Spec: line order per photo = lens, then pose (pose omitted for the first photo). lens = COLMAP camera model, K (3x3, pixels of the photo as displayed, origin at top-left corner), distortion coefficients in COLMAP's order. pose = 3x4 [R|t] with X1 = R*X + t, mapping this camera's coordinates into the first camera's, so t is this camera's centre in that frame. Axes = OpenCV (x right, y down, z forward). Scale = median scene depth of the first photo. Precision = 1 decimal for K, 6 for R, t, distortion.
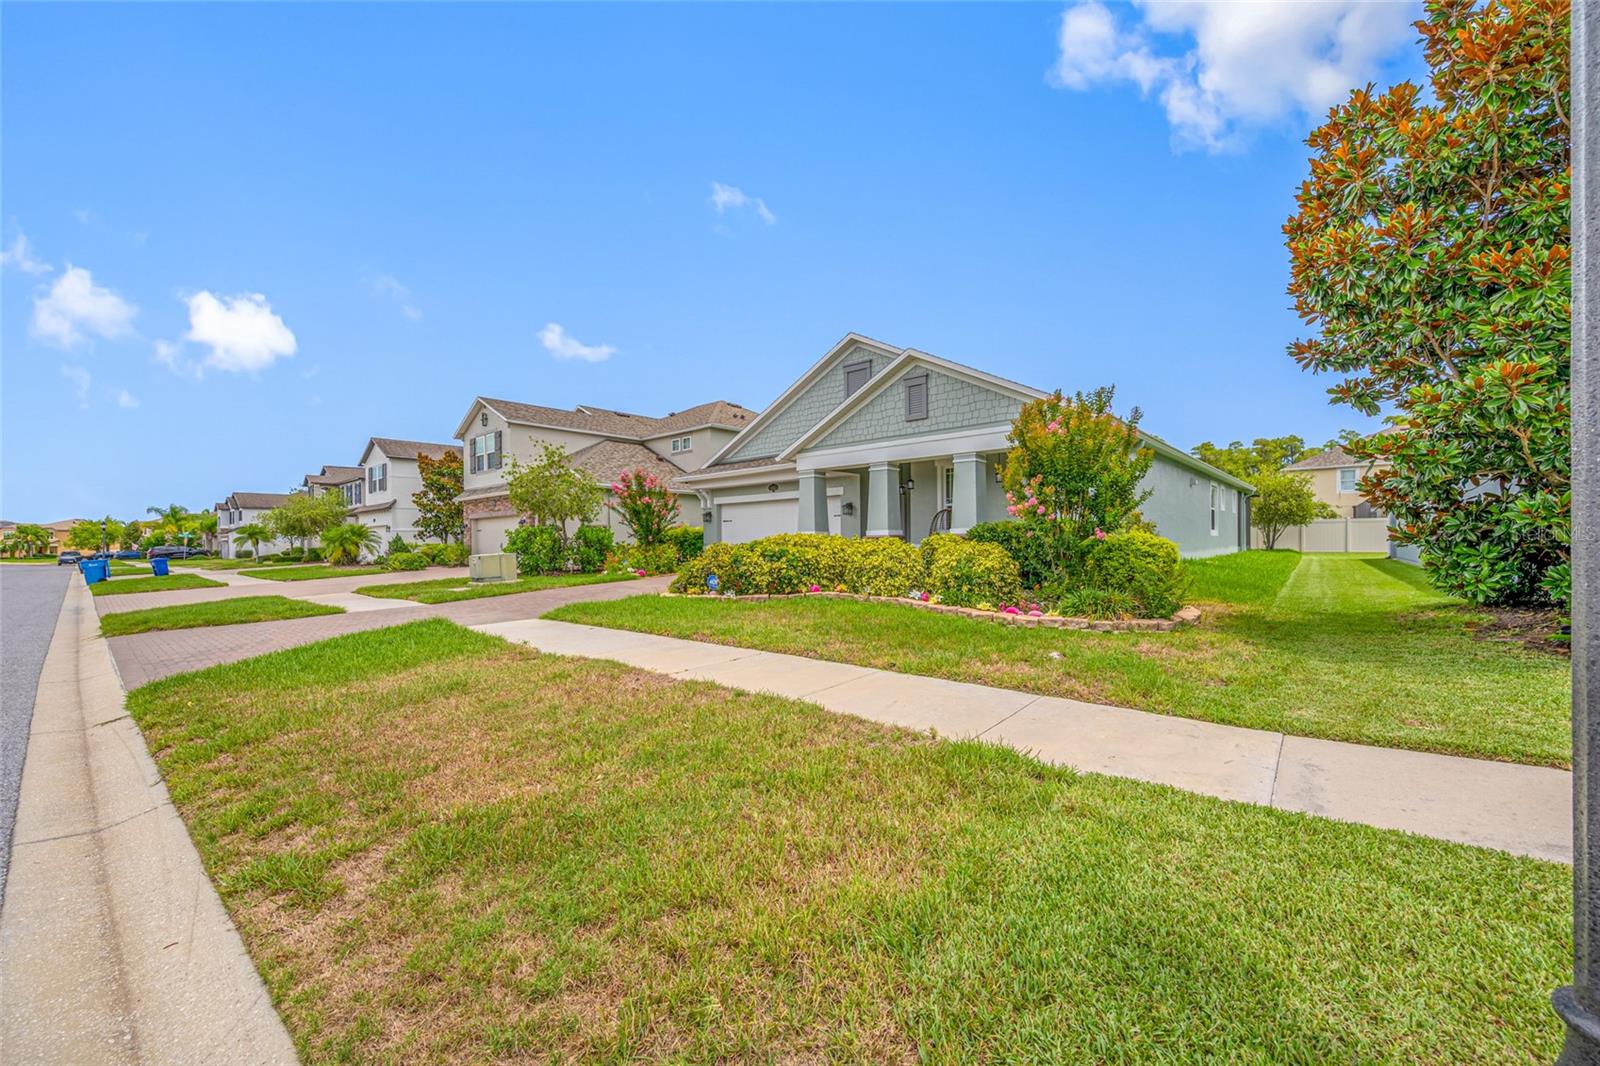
lens RADIAL K [[628.4, 0, 803.6], [0, 628.4, 530.6], [0, 0, 1]] dist [0.001297, 0.000087]
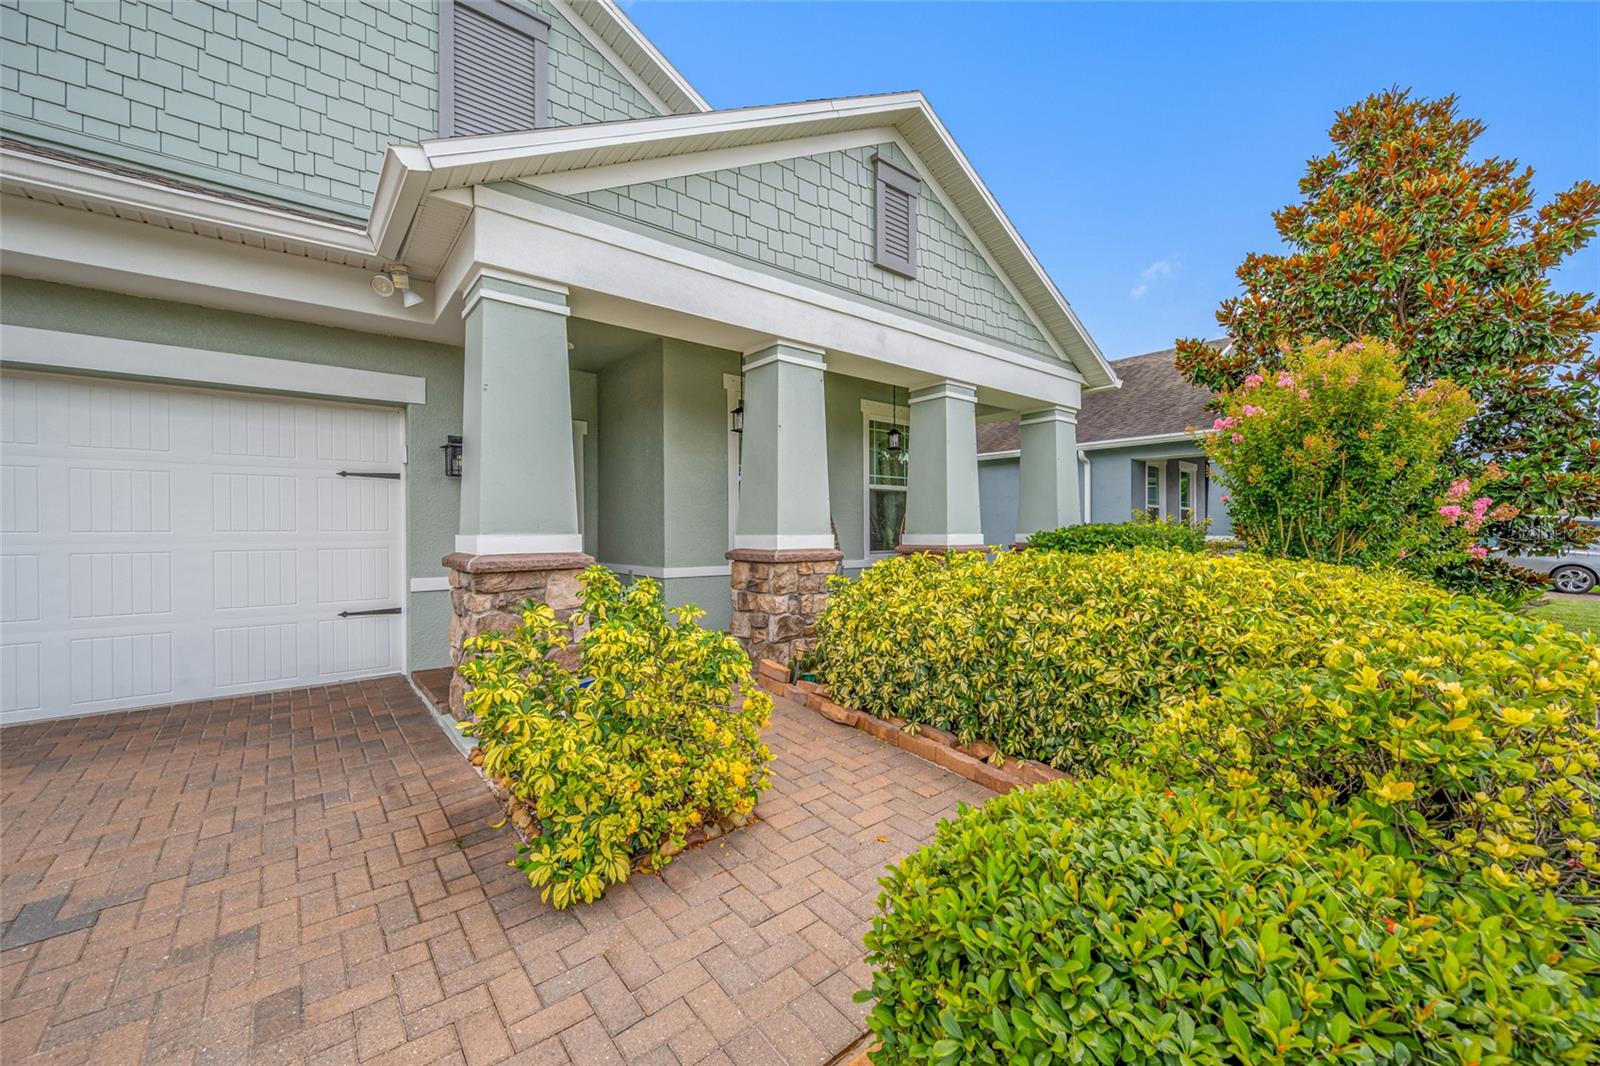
lens RADIAL K [[628.4, 0, 804.9], [0, 628.4, 533.8], [0, 0, 1]] dist [0.001297, 0.000087]
pose [[0.159492, 0.007598, 0.987170, -0.240917], [-0.001197, 0.999971, -0.007503, 0.003619], [-0.987199, 0.000015, 0.159496, 0.964265]]
